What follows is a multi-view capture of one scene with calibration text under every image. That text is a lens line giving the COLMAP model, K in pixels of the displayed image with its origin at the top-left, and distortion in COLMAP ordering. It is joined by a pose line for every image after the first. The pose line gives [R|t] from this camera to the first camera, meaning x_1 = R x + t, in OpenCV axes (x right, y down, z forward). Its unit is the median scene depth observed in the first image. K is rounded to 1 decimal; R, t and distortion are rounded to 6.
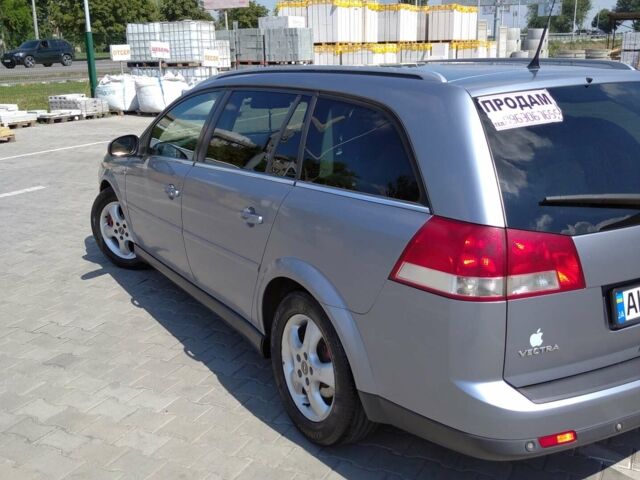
lens RADIAL K [[704.2, 0, 313.8], [0, 704.2, 251.4], [0, 0, 1]] dist [0.091634, -0.140004]
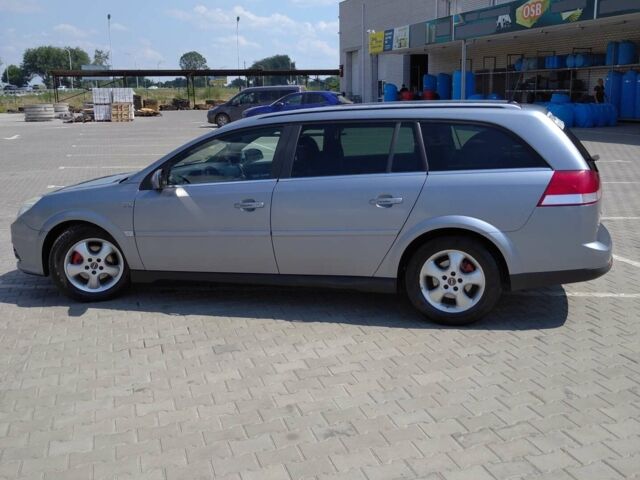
lens RADIAL K [[717.9, 0, 320.5], [0, 717.9, 240.6], [0, 0, 1]] dist [0.048749, -0.010642]
pose [[0.701945, -0.141004, 0.698134, -0.767642], [0.203060, 0.979145, -0.006407, 0.009723], [-0.682671, 0.146260, 0.715939, -0.012123]]
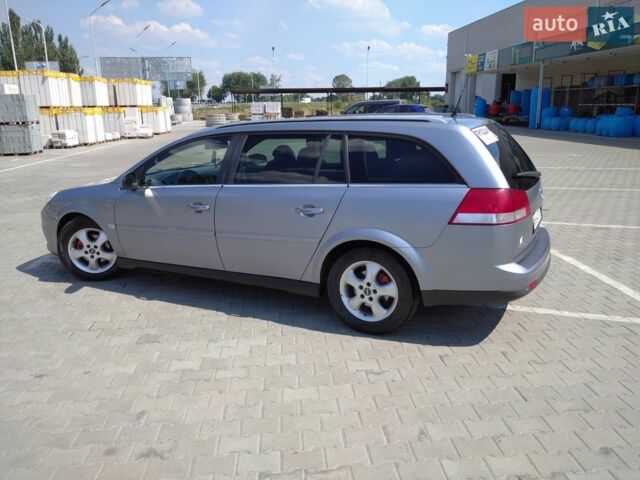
lens RADIAL K [[535.8, 0, 320.0], [0, 535.8, 240.0], [0, 0, 1]] dist [0.045991, -0.068805]
pose [[0.840502, -0.126564, 0.526819, -0.425536], [0.150280, 0.988641, -0.002248, 0.014346], [-0.520550, 0.081059, 0.849974, -0.031391]]
